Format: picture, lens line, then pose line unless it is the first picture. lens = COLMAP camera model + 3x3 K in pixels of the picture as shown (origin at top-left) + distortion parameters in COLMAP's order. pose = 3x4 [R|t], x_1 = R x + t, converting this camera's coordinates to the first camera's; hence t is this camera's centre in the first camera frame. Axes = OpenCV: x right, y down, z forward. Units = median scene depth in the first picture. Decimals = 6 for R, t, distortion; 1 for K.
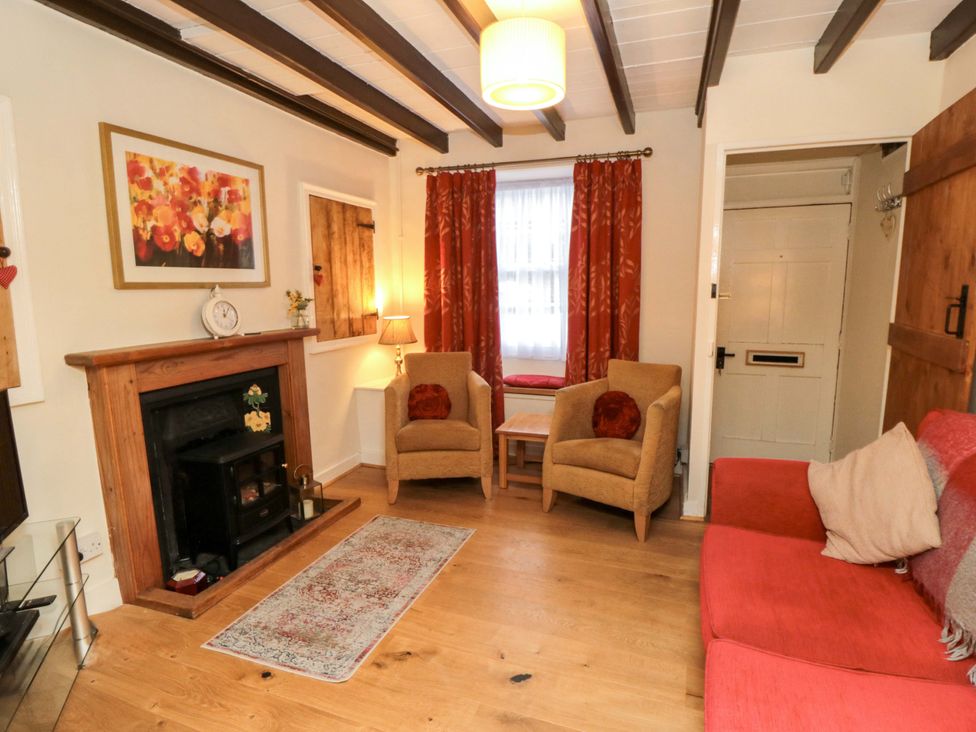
lens RADIAL K [[506.9, 0, 510.1], [0, 506.9, 356.8], [0, 0, 1]] dist [-0.001290, -0.016738]
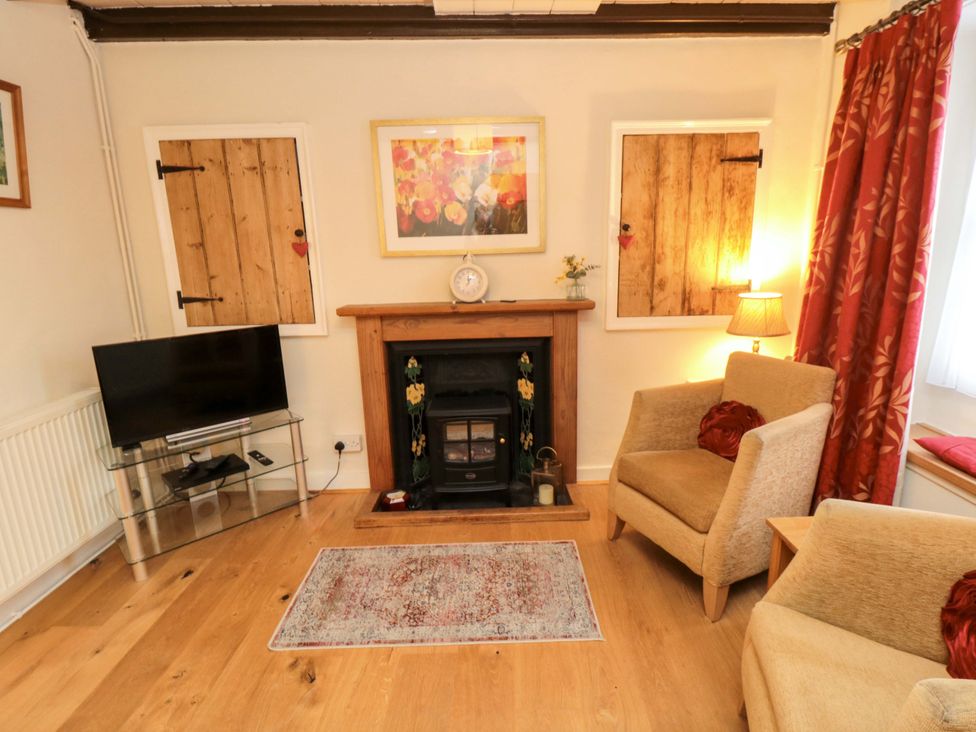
lens RADIAL K [[506.9, 0, 510.1], [0, 506.9, 356.8], [0, 0, 1]] dist [-0.001290, -0.016738]
pose [[0.347089, 0.201048, -0.916029, 0.453385], [-0.108799, 0.978788, 0.173598, -0.121673], [0.931500, 0.039409, 0.361600, 0.711509]]
